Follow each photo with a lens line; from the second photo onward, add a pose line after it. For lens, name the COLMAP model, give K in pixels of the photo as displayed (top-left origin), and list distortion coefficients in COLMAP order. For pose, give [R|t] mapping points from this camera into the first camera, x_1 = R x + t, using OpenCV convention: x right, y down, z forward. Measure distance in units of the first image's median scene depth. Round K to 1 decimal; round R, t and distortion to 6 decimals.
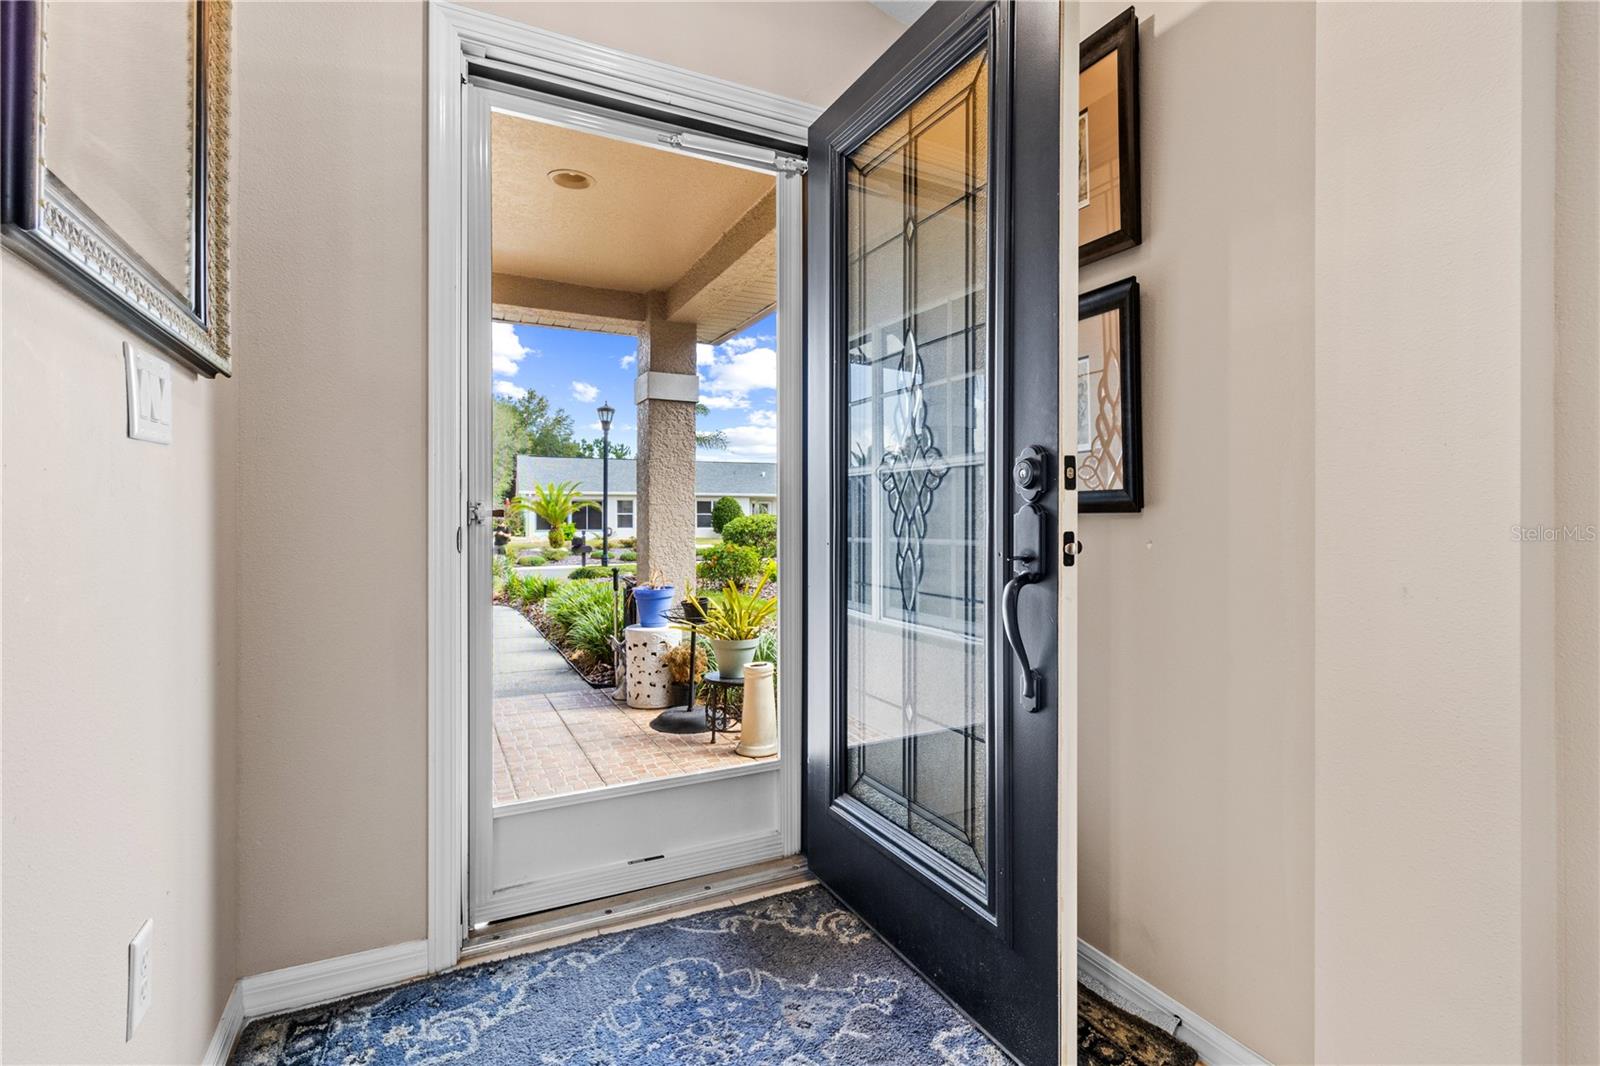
lens RADIAL K [[743.8, 0, 806.9], [0, 743.8, 519.2], [0, 0, 1]] dist [0.000408, -0.000370]
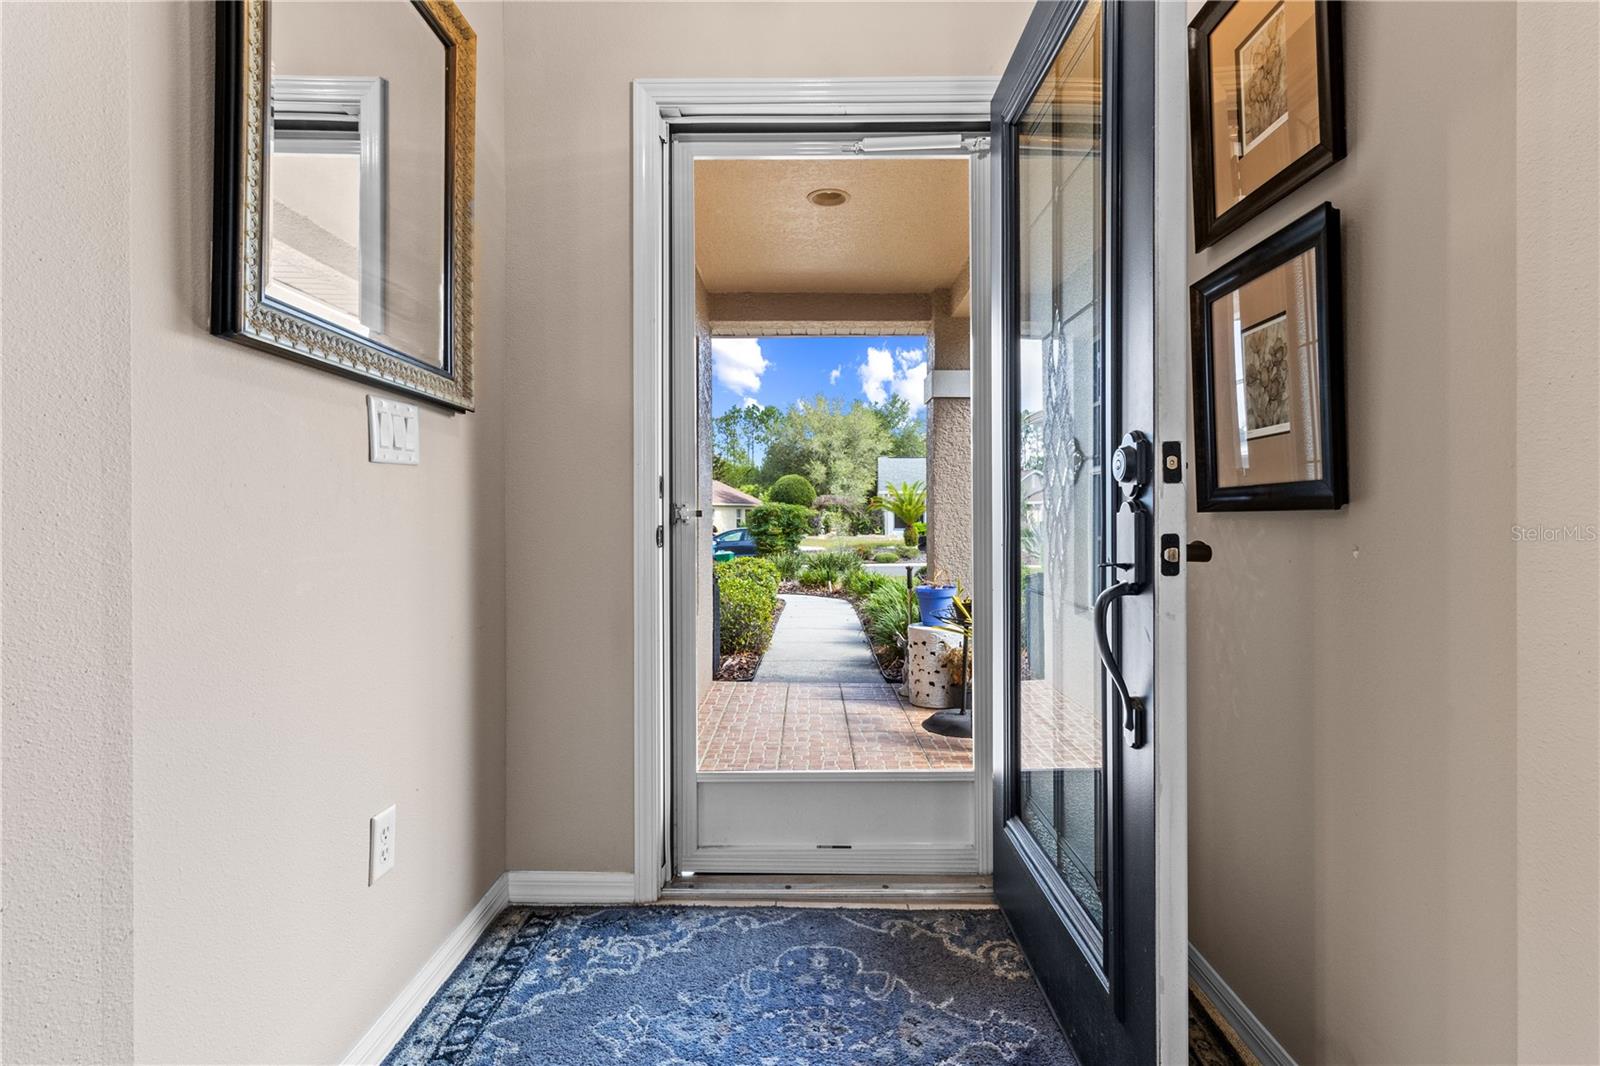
lens RADIAL K [[759.8, 0, 817.7], [0, 759.8, 517.6], [0, 0, 1]] dist [-0.000733, -0.000335]
pose [[0.889123, -0.001516, -0.457666, 0.295898], [0.001335, 0.999999, -0.000718, -0.000844], [0.457666, 0.000028, 0.889124, 0.056997]]
